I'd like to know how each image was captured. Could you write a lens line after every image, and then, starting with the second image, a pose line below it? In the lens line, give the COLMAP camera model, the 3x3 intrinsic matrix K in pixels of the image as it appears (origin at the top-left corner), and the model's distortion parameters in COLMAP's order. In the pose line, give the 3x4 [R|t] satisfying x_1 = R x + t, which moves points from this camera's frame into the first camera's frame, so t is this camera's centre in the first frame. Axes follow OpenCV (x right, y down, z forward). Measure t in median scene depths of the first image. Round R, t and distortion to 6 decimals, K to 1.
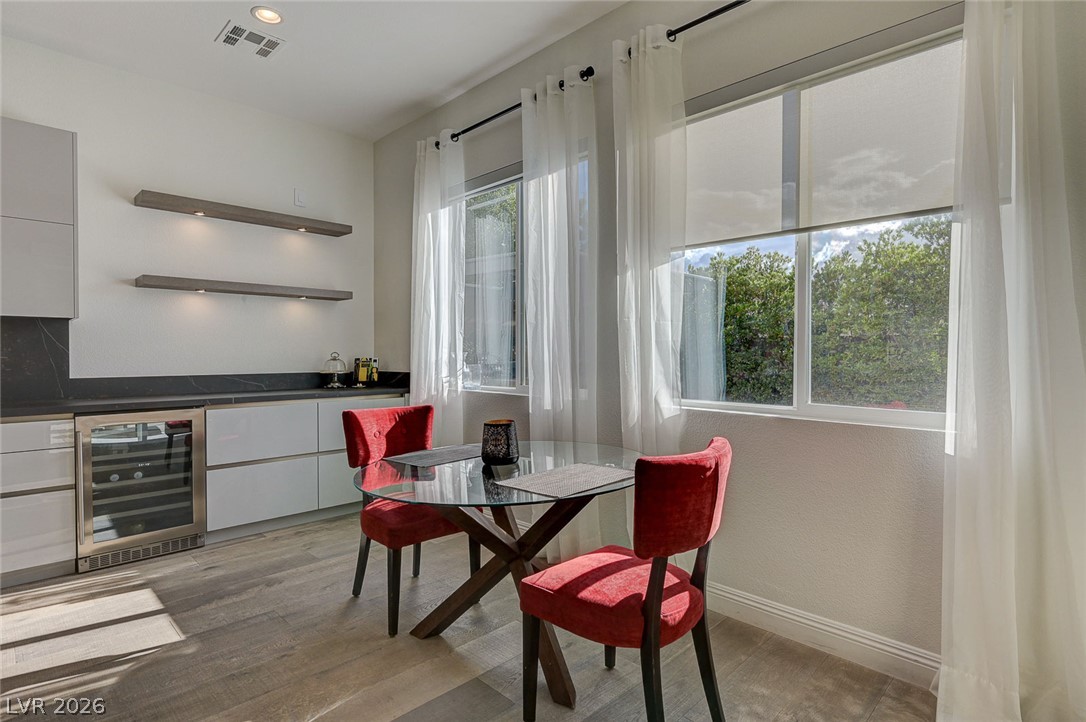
lens RADIAL K [[553.5, 0, 546.7], [0, 553.5, 360.1], [0, 0, 1]] dist [0.000800, 0.000367]
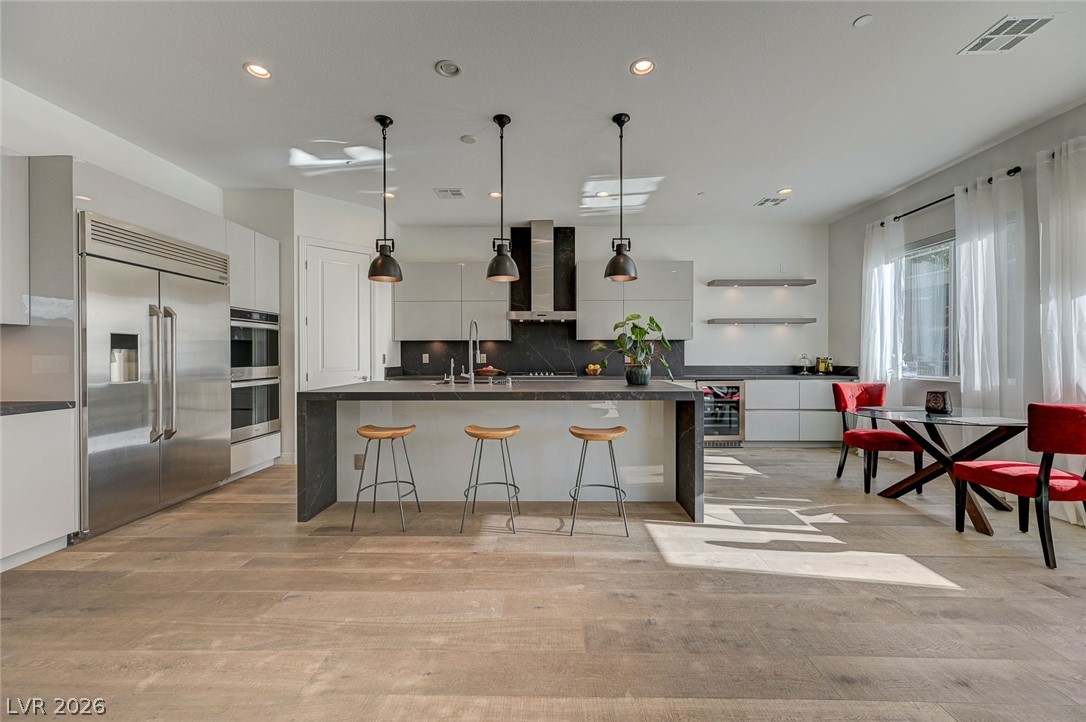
lens RADIAL K [[428.8, 0, 547.5], [0, 428.8, 357.5], [0, 0, 1]] dist [0.000192, 0.000150]
pose [[0.695315, 0.001942, -0.718702, 0.027089], [-0.005392, 0.999982, -0.002514, 0.006069], [0.718685, 0.005623, 0.695313, -0.679404]]
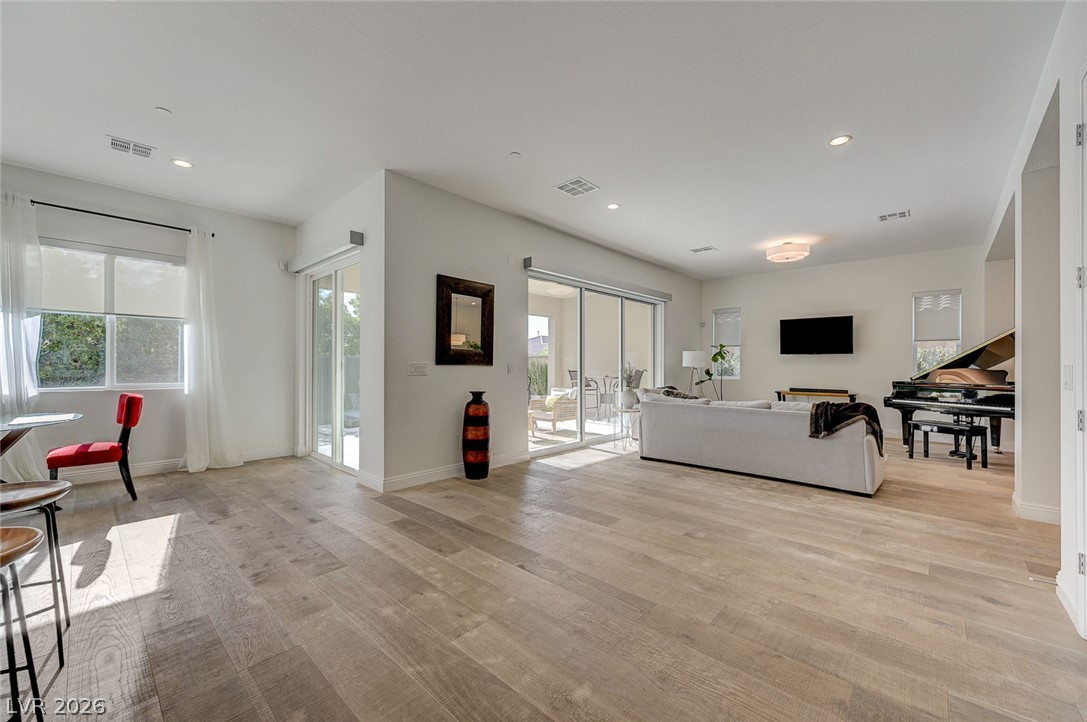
lens RADIAL K [[427.0, 0, 548.7], [0, 427.0, 364.6], [0, 0, 1]] dist [-0.000025, 0.000168]
pose [[-0.042210, -0.002021, 0.999107, -1.098306], [0.009873, 0.999948, 0.002440, 0.005518], [-0.999060, 0.009967, -0.042188, -0.610180]]
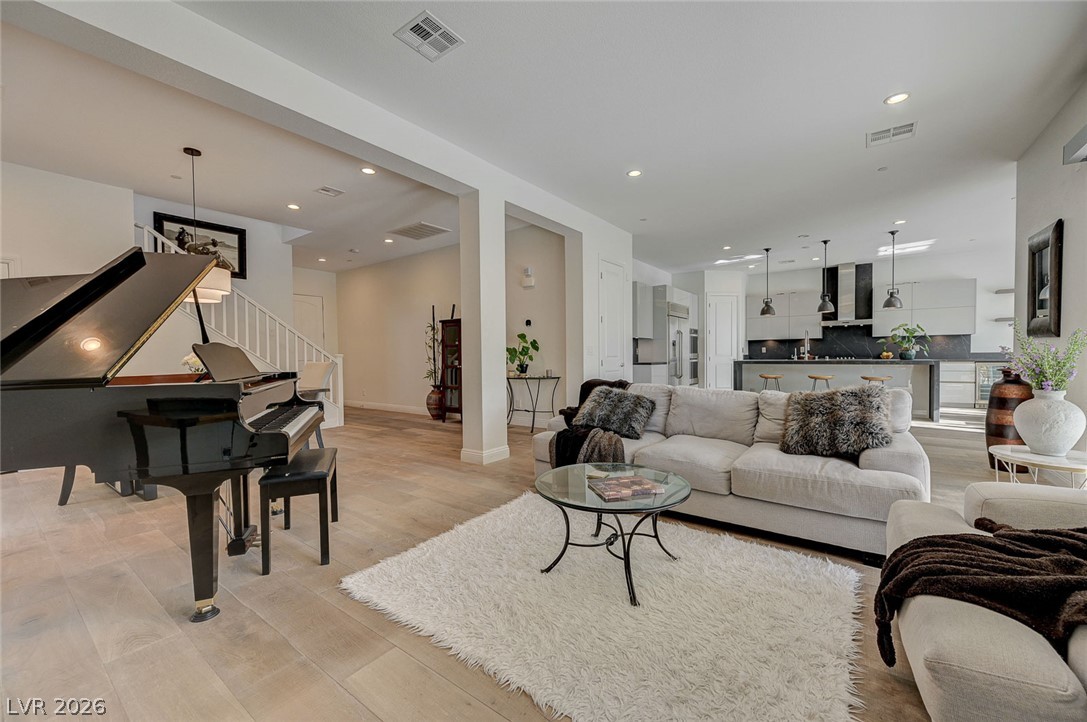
lens RADIAL K [[425.6, 0, 548.0], [0, 425.6, 364.6], [0, 0, 1]] dist [0.000448, -0.000824]
pose [[0.150181, 0.018292, -0.988489, 1.255291], [-0.001485, 0.999832, 0.018276, 0.060940], [0.988657, -0.001276, 0.150183, -1.860281]]
